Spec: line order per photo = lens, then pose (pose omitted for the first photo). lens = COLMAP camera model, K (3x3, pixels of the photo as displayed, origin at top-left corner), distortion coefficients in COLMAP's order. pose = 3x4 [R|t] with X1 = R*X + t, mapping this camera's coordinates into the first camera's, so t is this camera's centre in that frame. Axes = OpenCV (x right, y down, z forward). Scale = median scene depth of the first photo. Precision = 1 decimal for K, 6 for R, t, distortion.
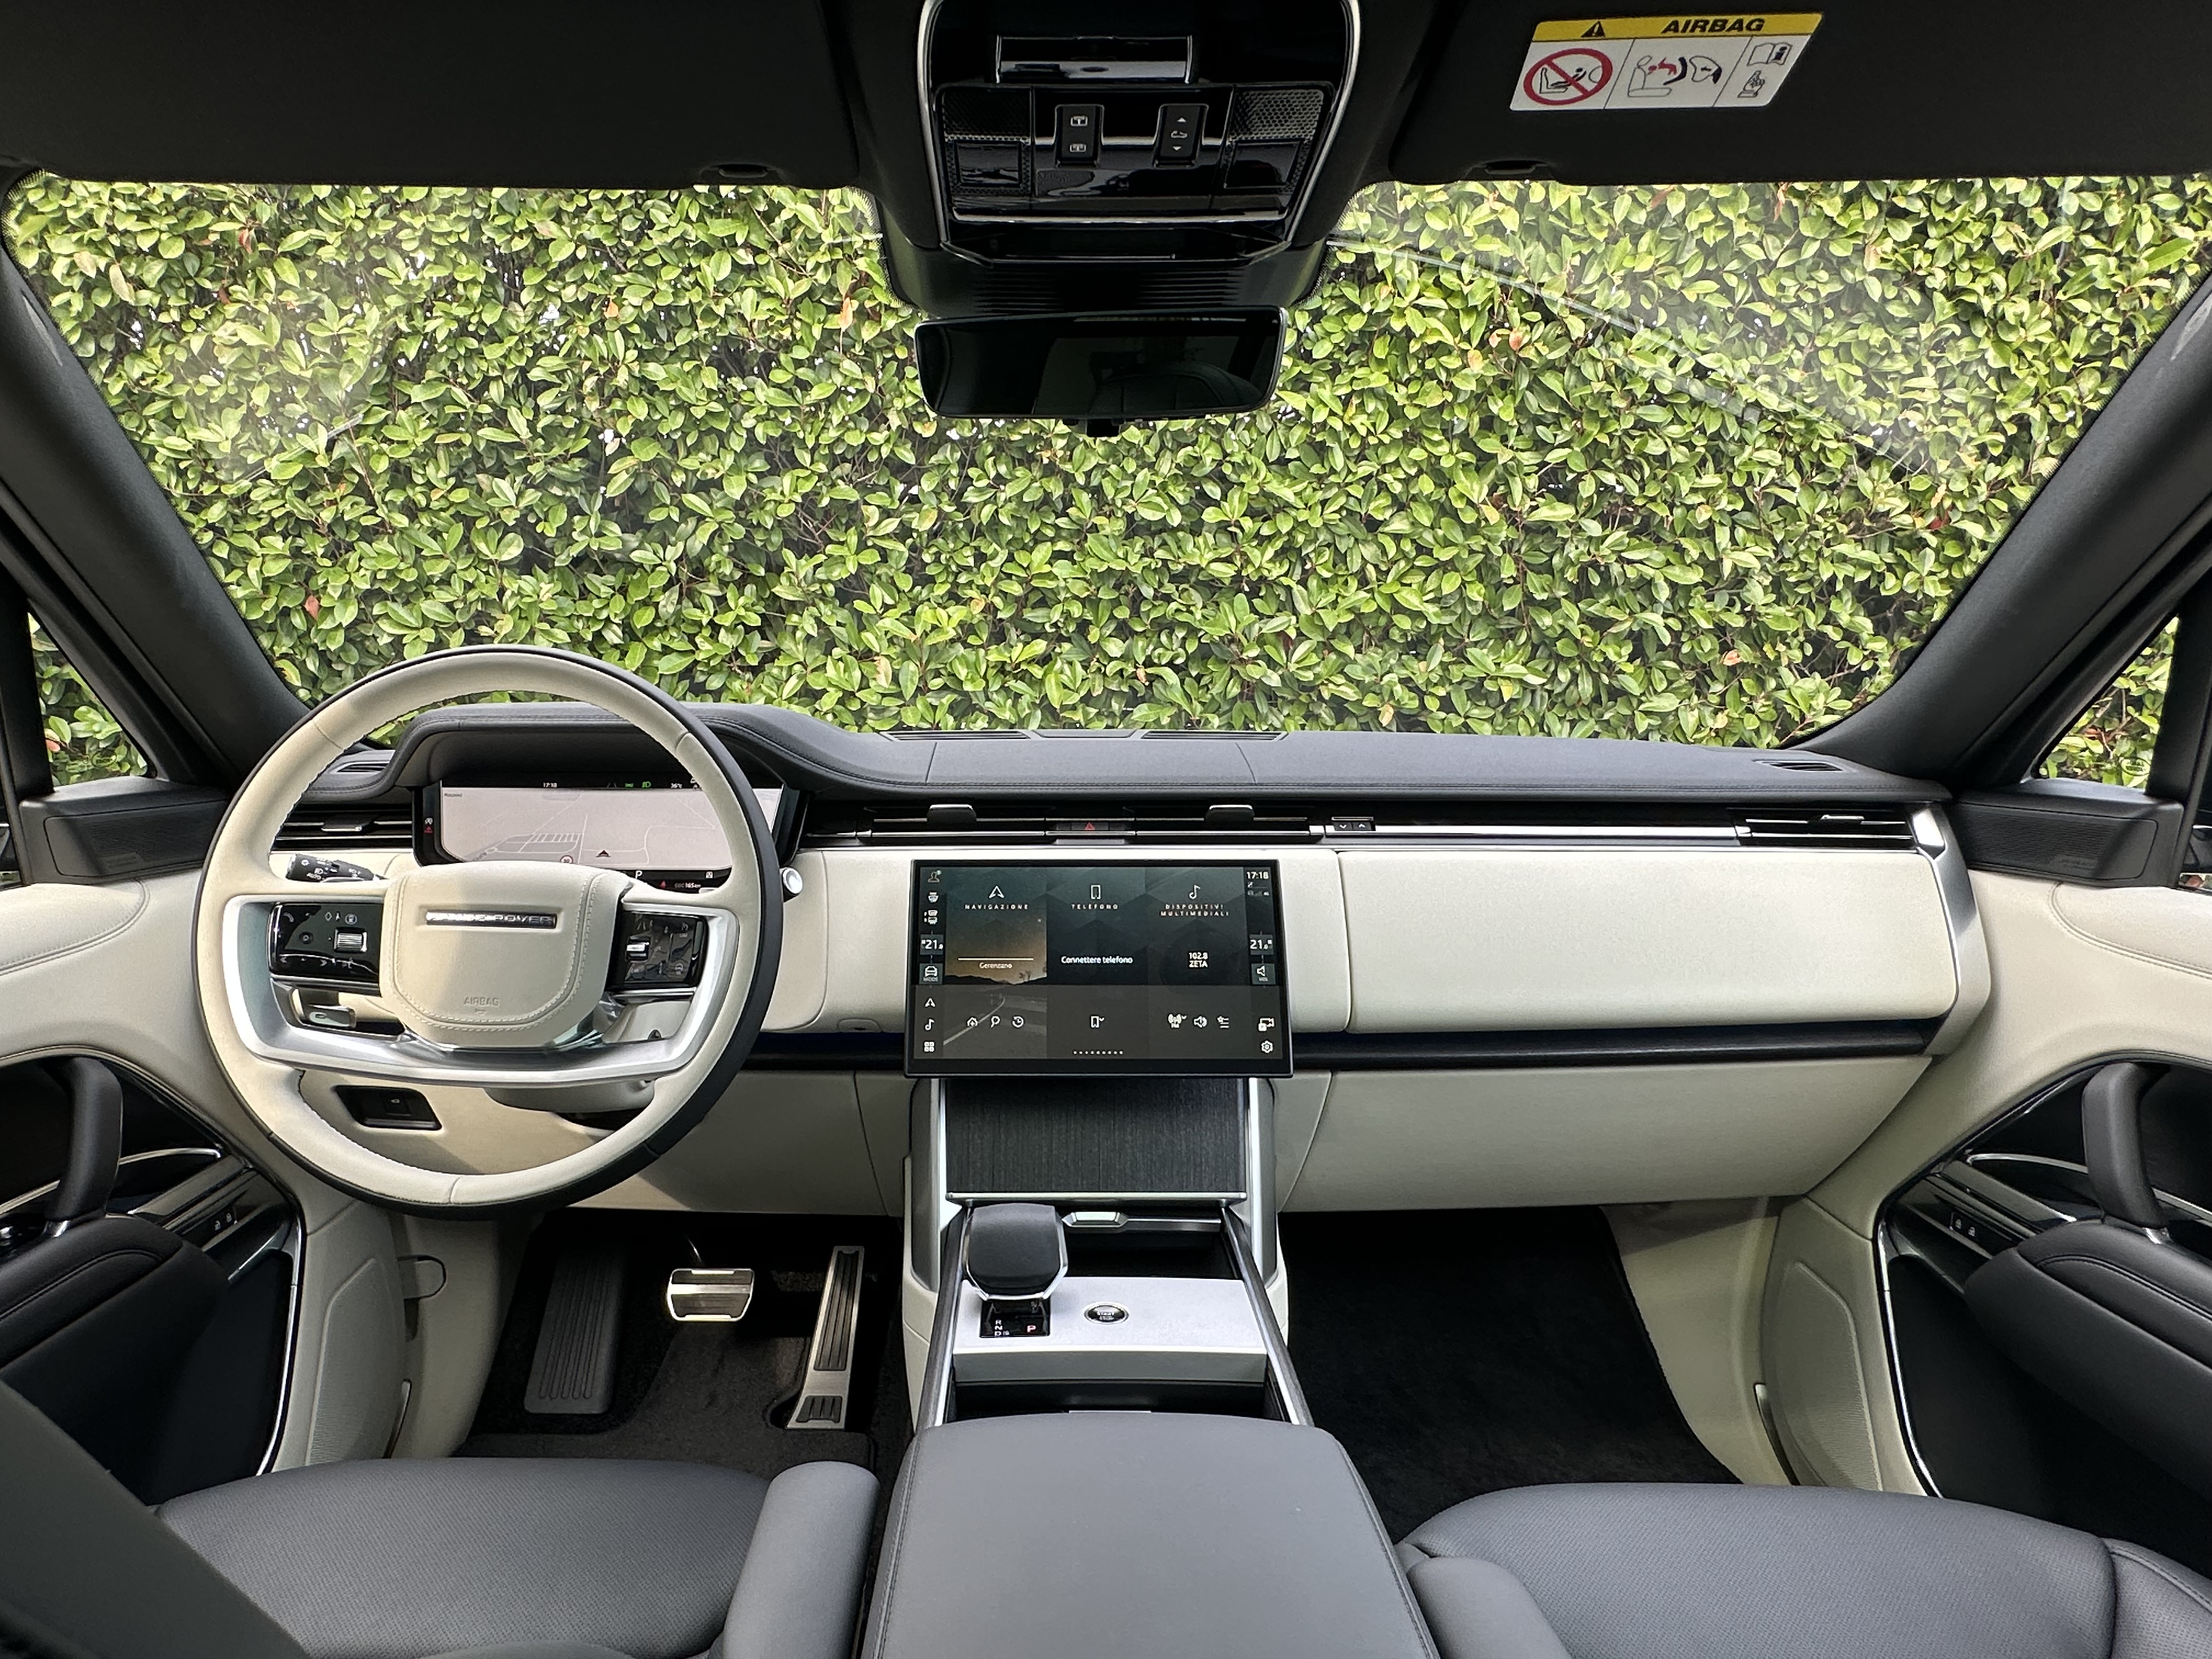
lens RADIAL K [[1309.7, 0, 1106.0], [0, 1309.7, 829.5], [0, 0, 1]] dist [-0.015400, 0.001570]
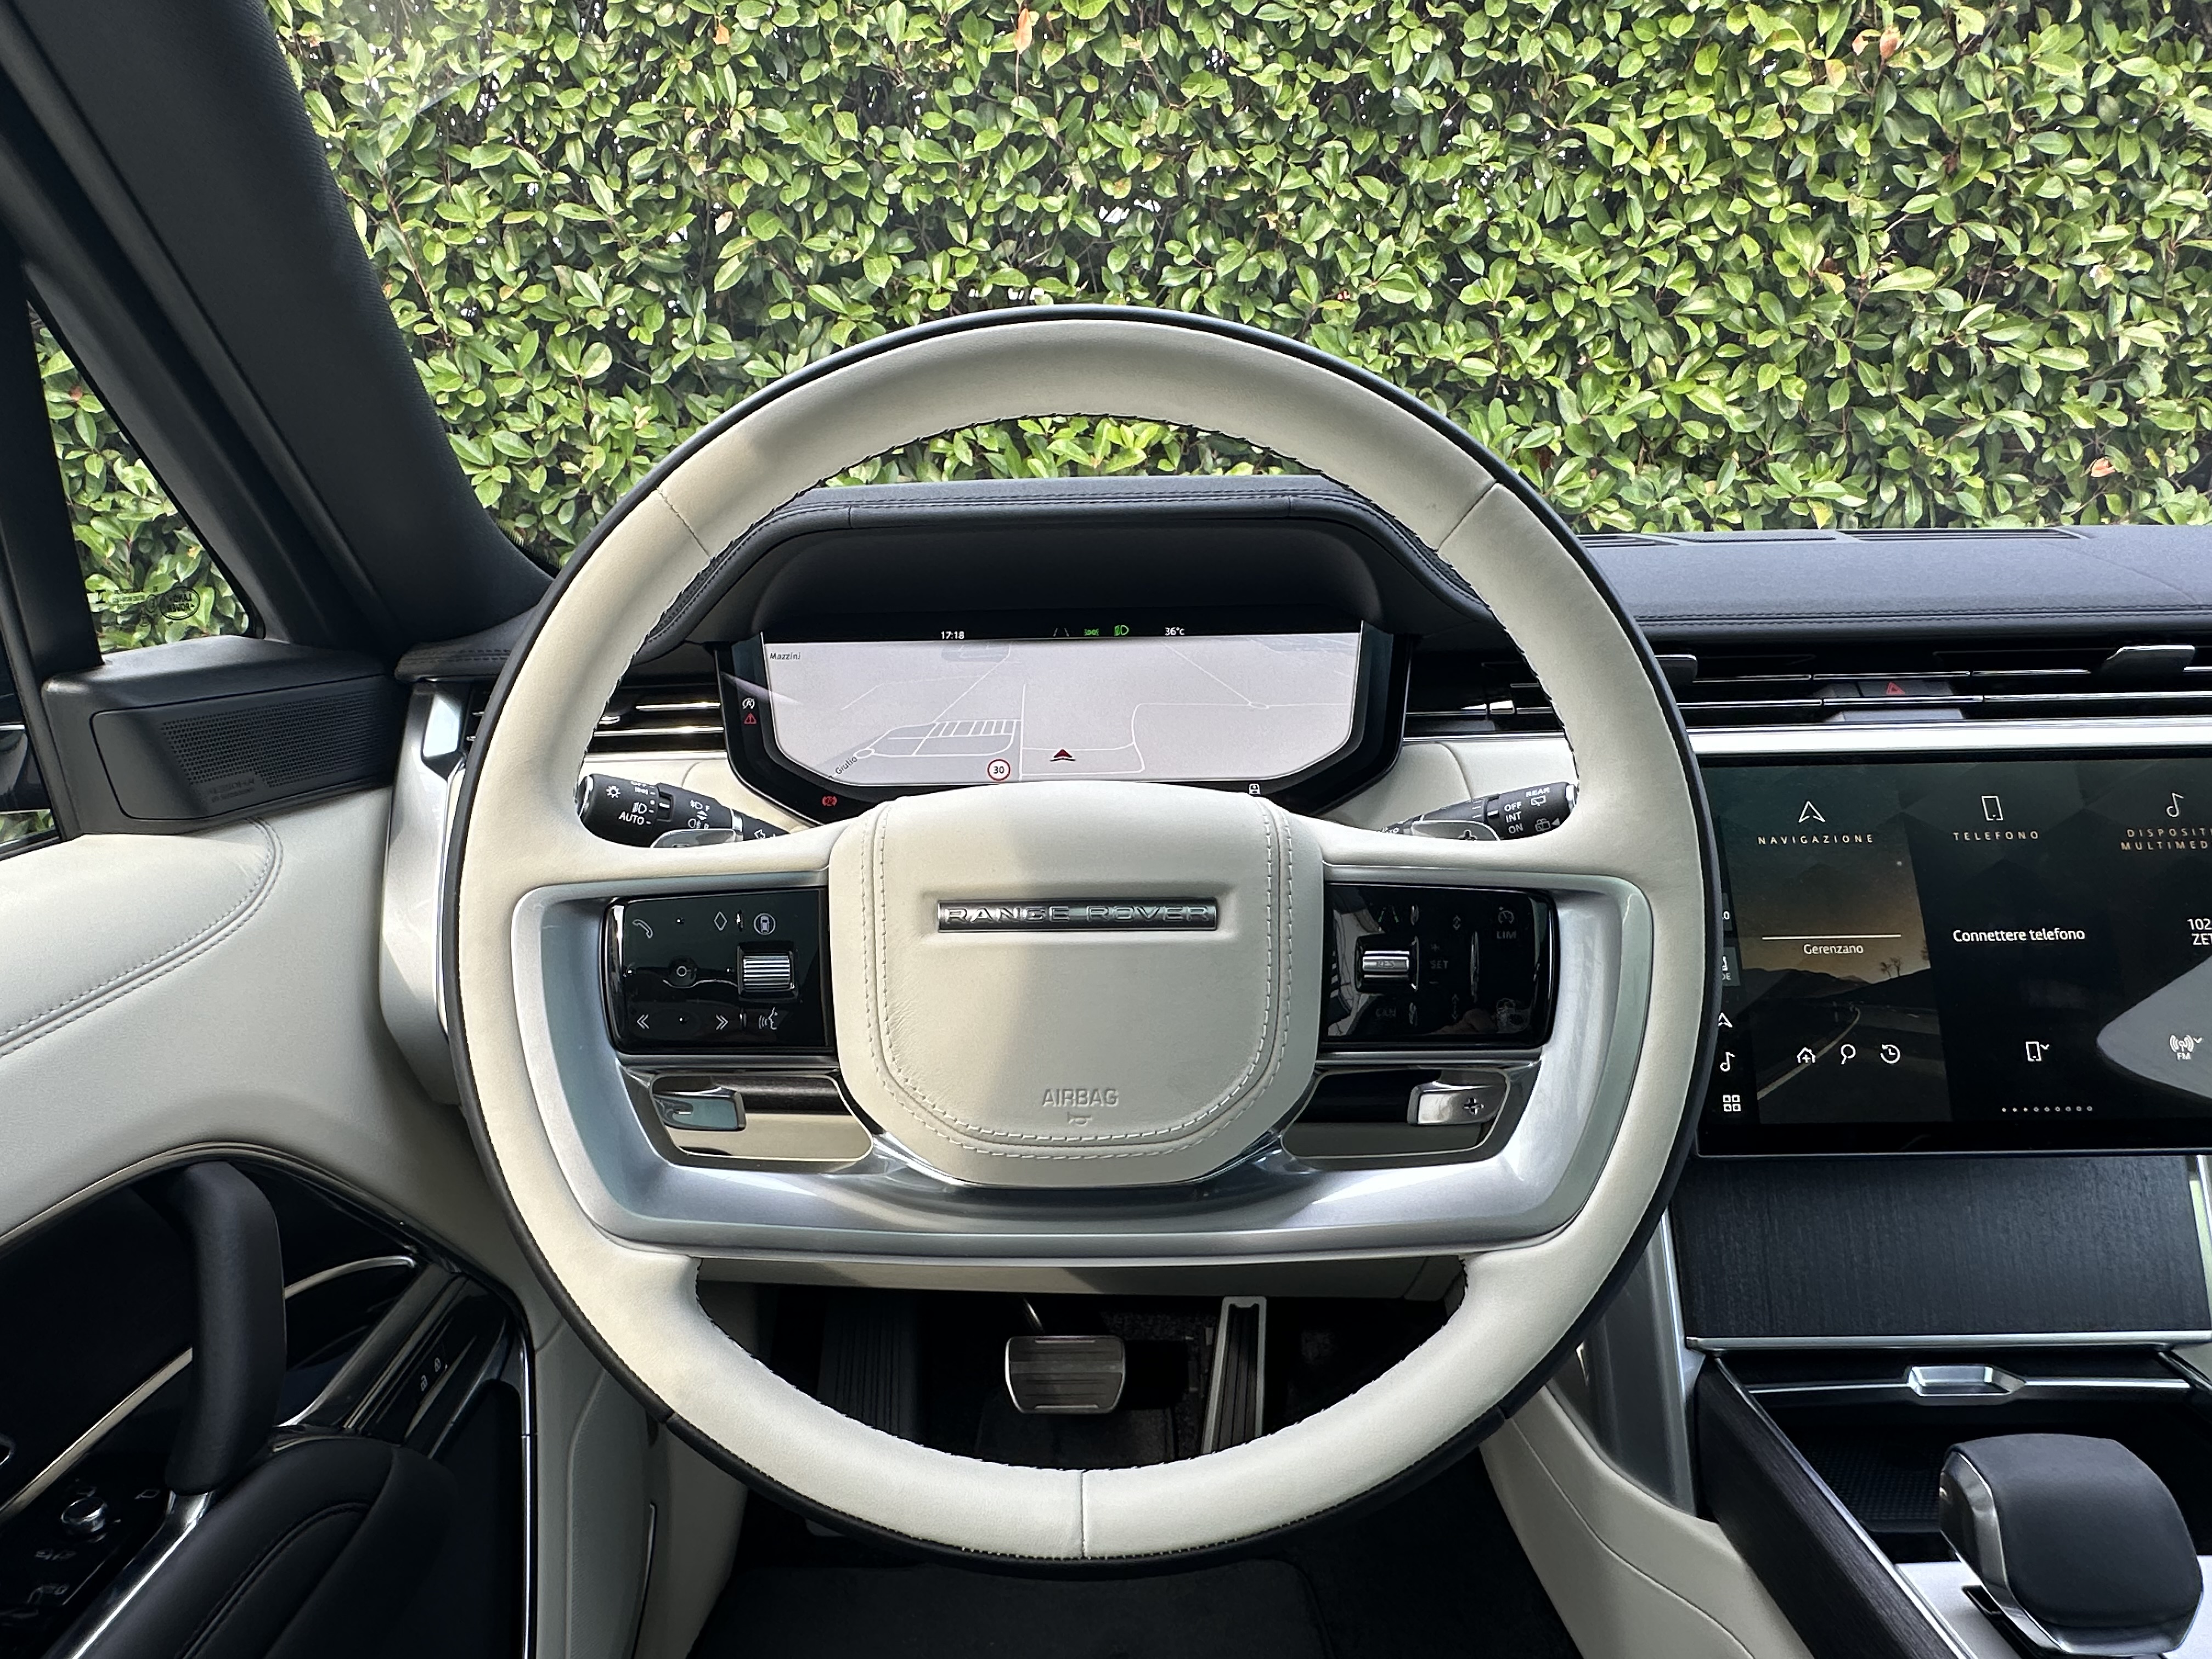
lens RADIAL K [[1378.6, 0, 1106.0], [0, 1378.6, 829.5], [0, 0, 1]] dist [-0.009869, -0.002740]
pose [[0.999274, -0.017039, -0.034087, -0.118322], [0.020164, 0.995412, 0.093537, -0.001552], [0.032336, -0.094157, 0.995032, 0.138789]]
